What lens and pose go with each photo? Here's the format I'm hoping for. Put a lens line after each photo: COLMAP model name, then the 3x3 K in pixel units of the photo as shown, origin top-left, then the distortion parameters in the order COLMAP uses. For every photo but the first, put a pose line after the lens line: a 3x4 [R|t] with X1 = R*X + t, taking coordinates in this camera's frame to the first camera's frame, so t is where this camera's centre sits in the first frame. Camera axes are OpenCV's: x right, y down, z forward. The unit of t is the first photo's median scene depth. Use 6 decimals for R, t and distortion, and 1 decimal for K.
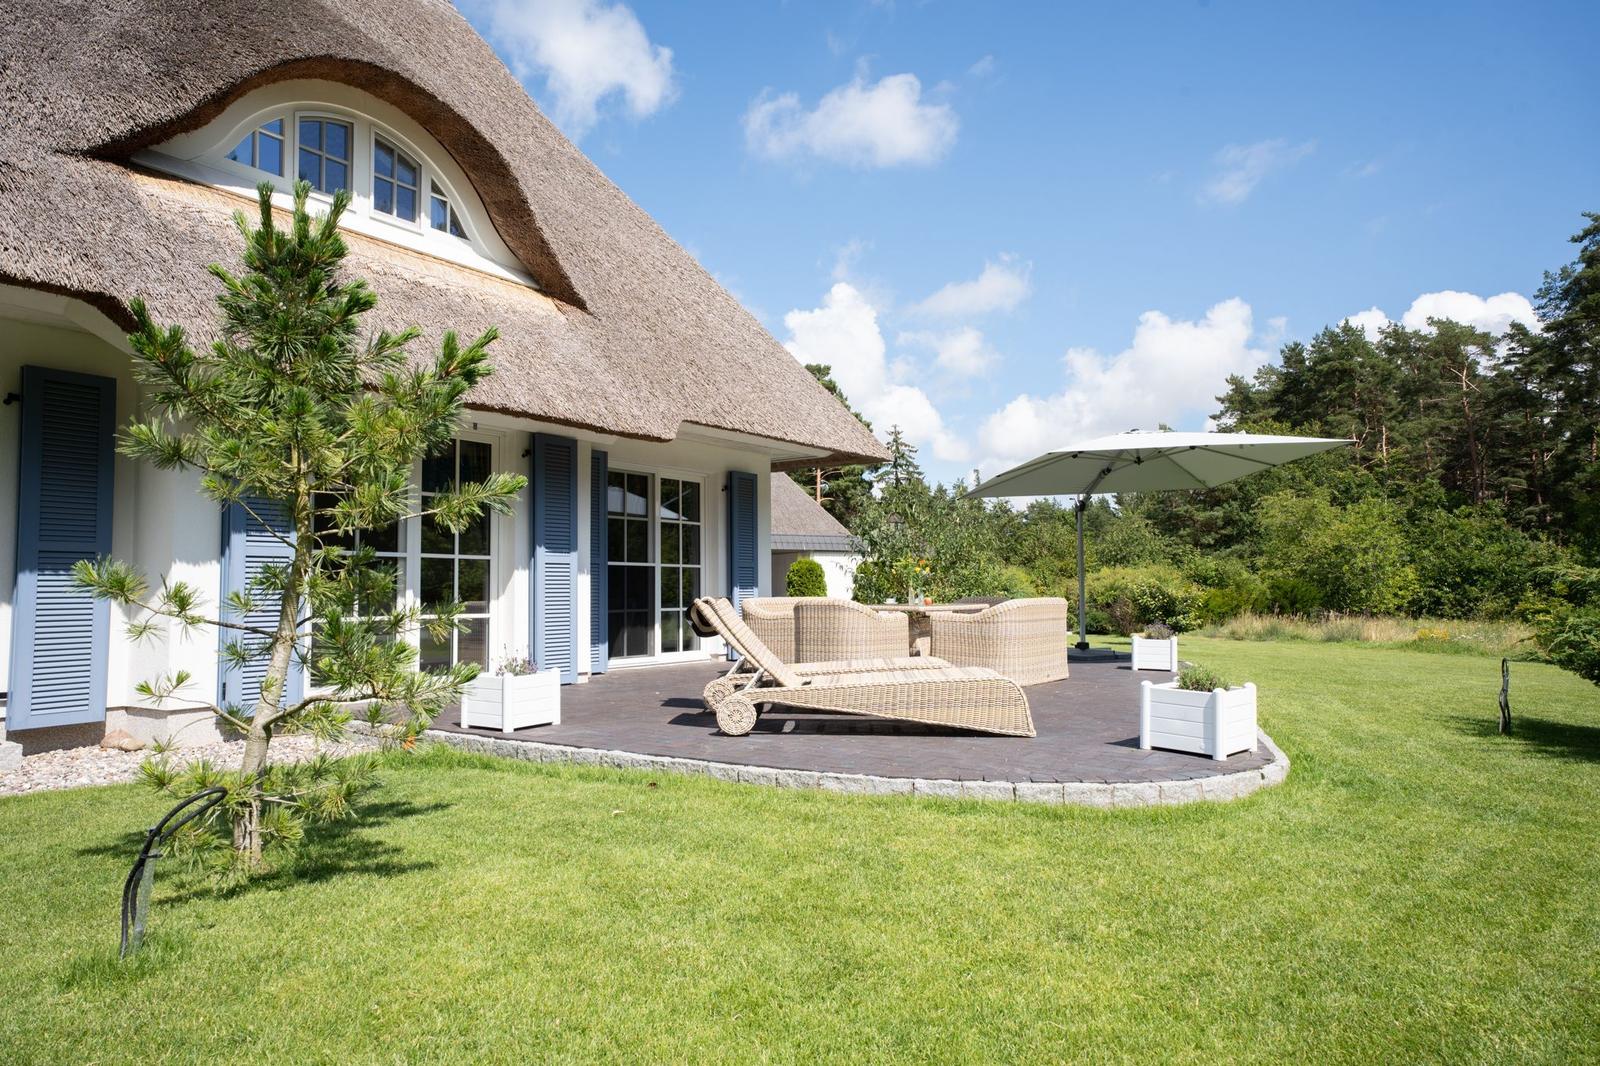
lens RADIAL K [[1108.2, 0, 800.9], [0, 1108.2, 544.9], [0, 0, 1]] dist [0.005761, 0.003989]
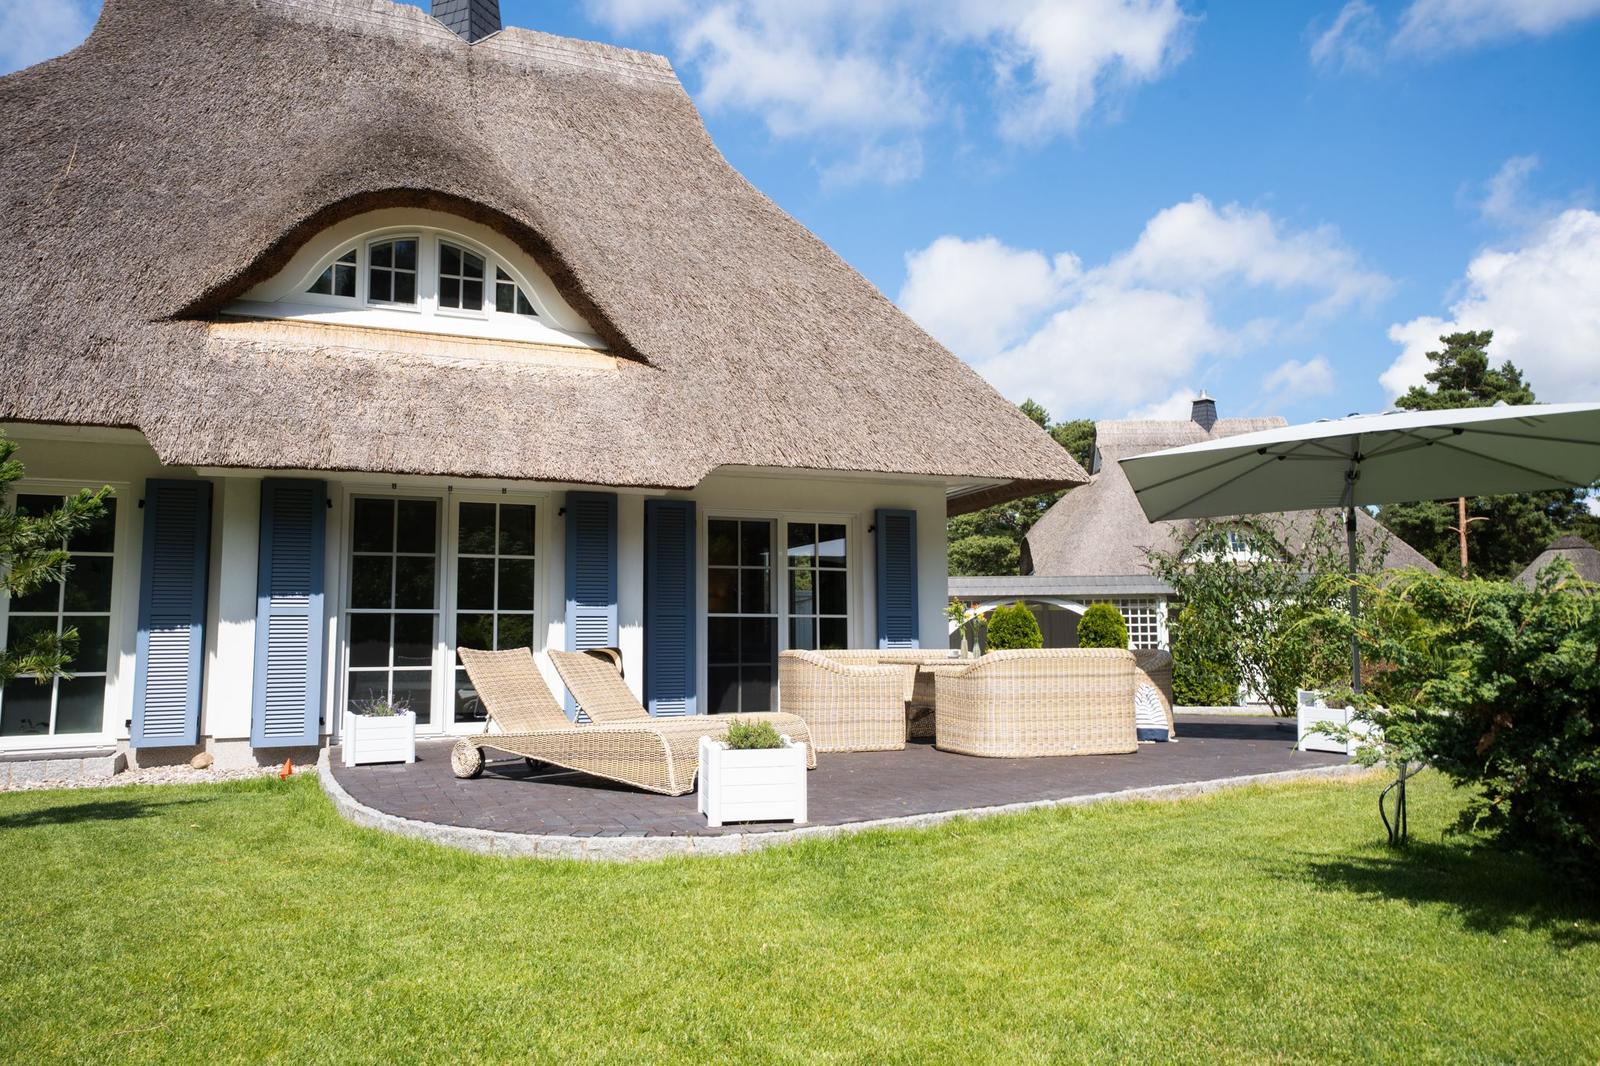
lens RADIAL K [[1339.3, 0, 800.0], [0, 1339.3, 533.0], [0, 0, 1]] dist [-0.051880, 0.001461]
pose [[0.818724, -0.055114, -0.571536, 0.656756], [0.029422, 0.998102, -0.054102, 0.012534], [0.573433, 0.027479, 0.818792, 0.099864]]
